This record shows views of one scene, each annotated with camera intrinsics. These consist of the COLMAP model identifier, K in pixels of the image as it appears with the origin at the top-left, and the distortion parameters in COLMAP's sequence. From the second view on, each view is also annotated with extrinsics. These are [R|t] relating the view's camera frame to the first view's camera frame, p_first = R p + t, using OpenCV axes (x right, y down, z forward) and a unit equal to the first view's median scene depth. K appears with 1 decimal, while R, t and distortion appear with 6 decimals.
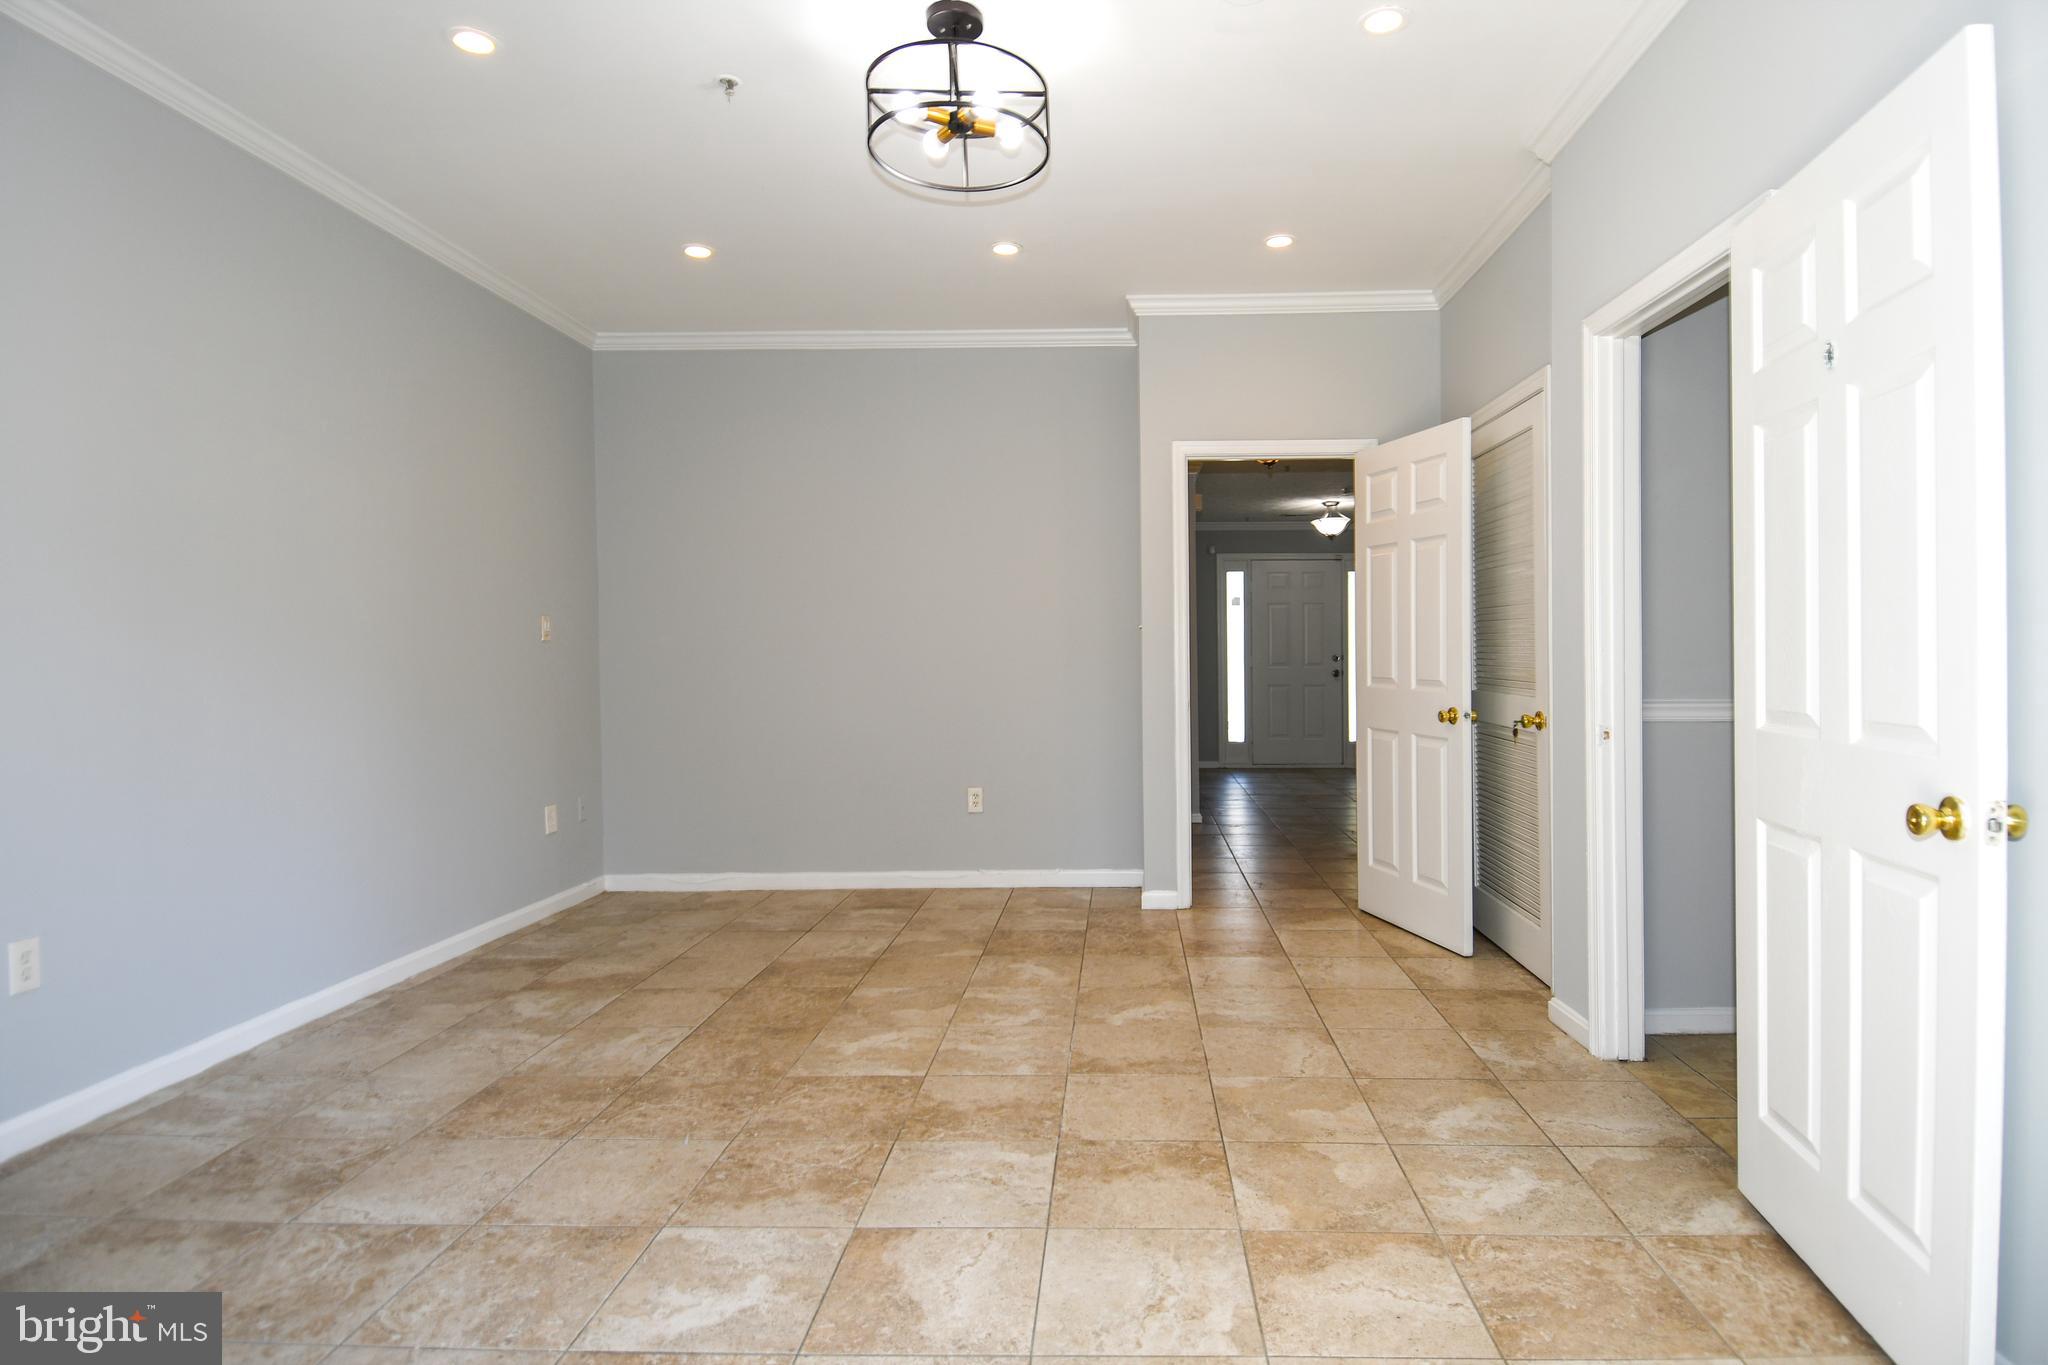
lens RADIAL K [[1142.4, 0, 1057.9], [0, 1142.4, 626.3], [0, 0, 1]] dist [0.061500, -0.065482]
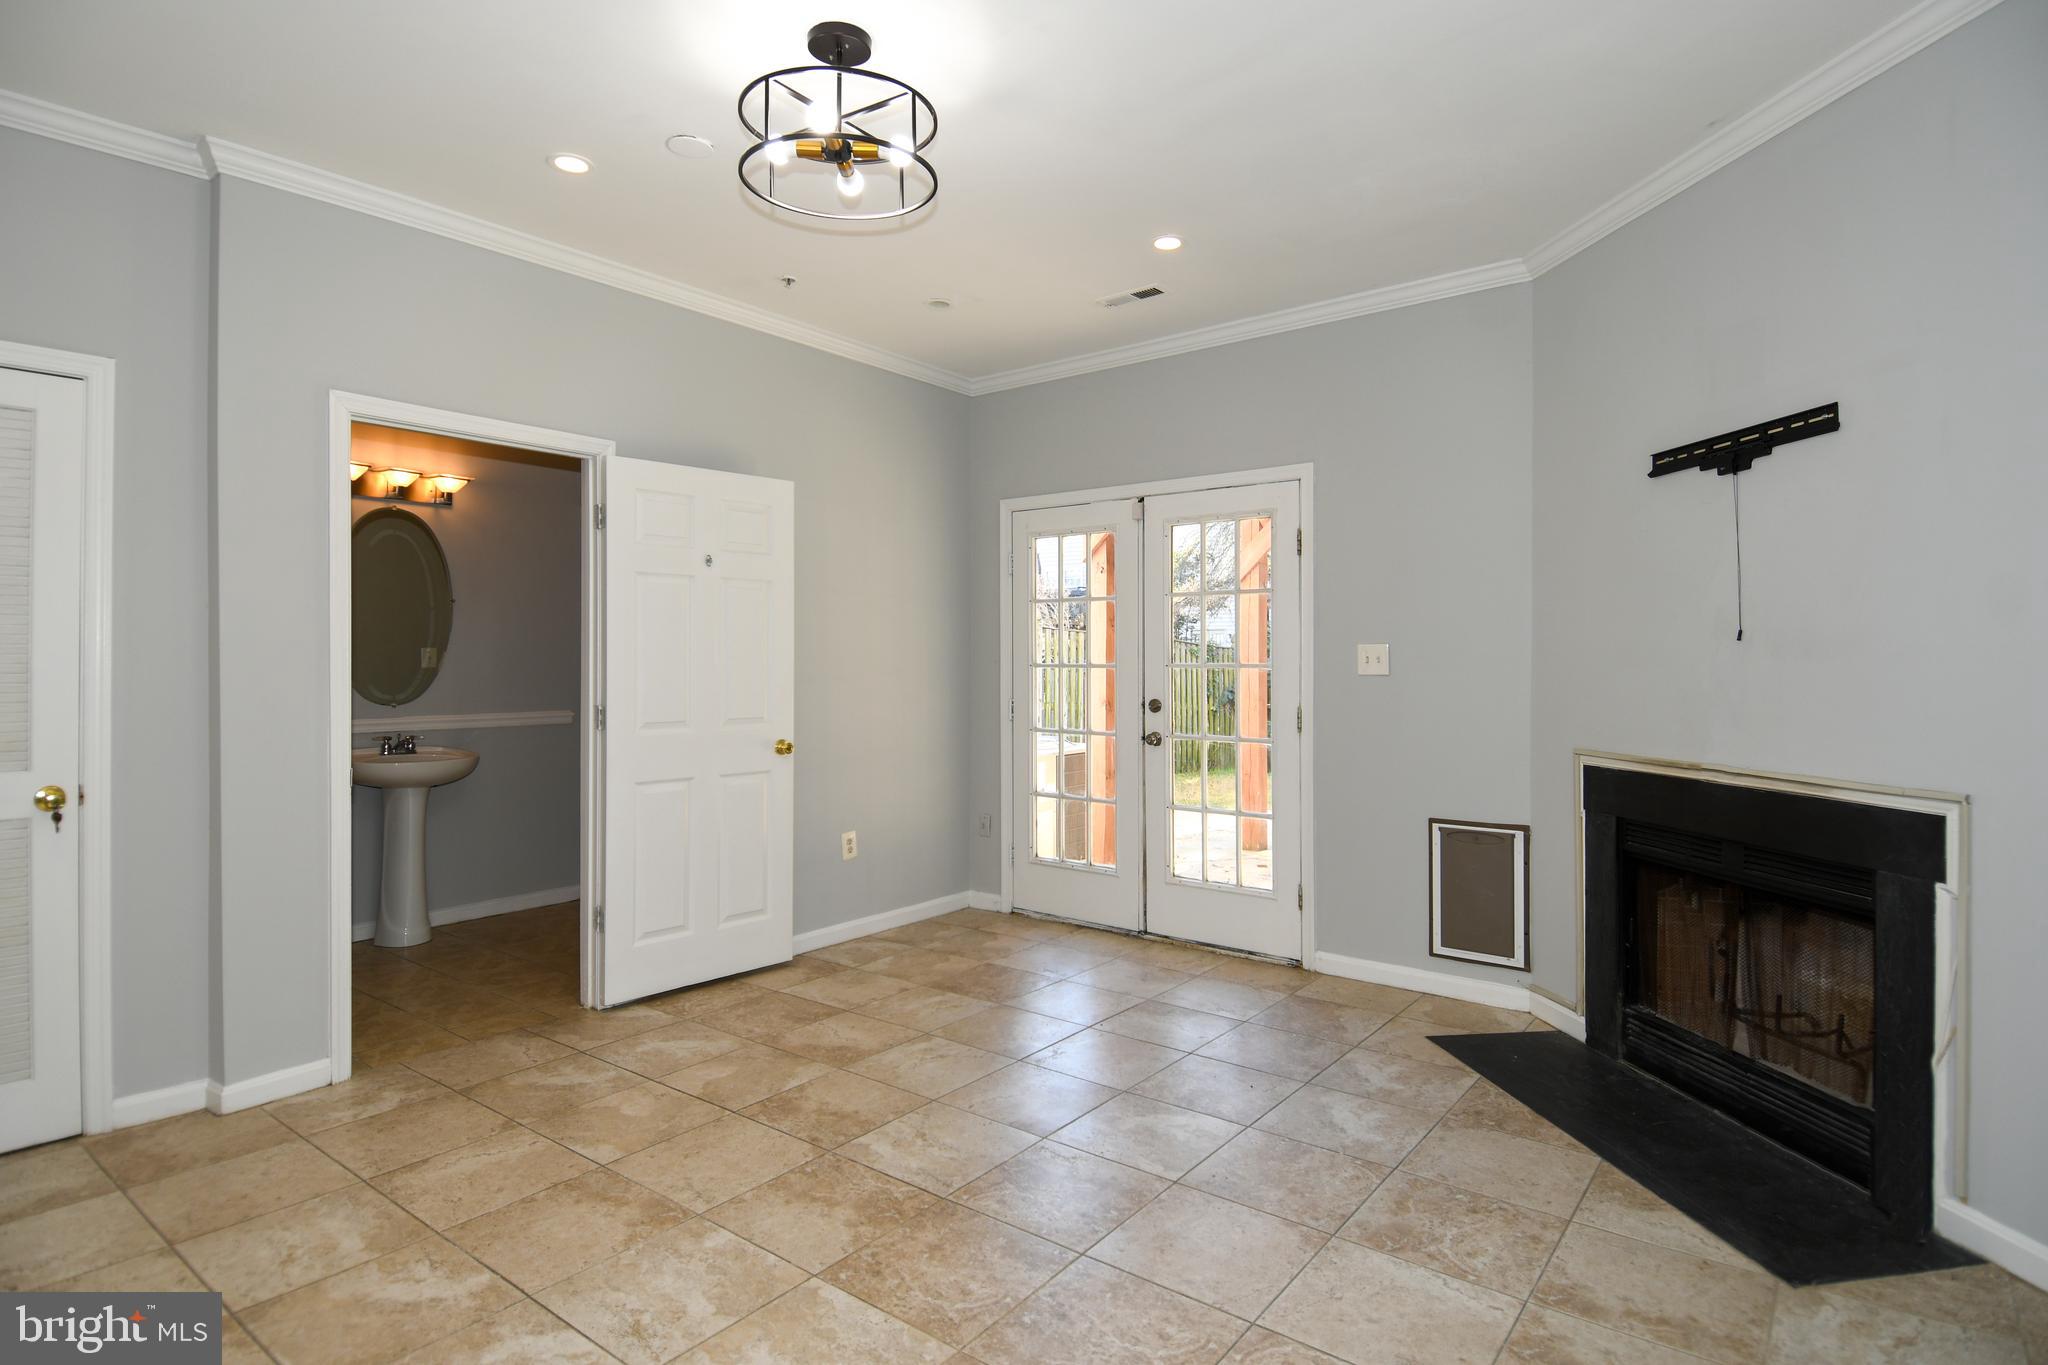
lens RADIAL K [[1089.1, 0, 982.5], [0, 1089.1, 662.4], [0, 0, 1]] dist [0.005356, -0.000655]
pose [[-0.813435, 0.003931, 0.581642, -0.744638], [-0.006383, 0.999857, -0.015684, -0.005880], [-0.581620, -0.016470, -0.813294, 1.815927]]
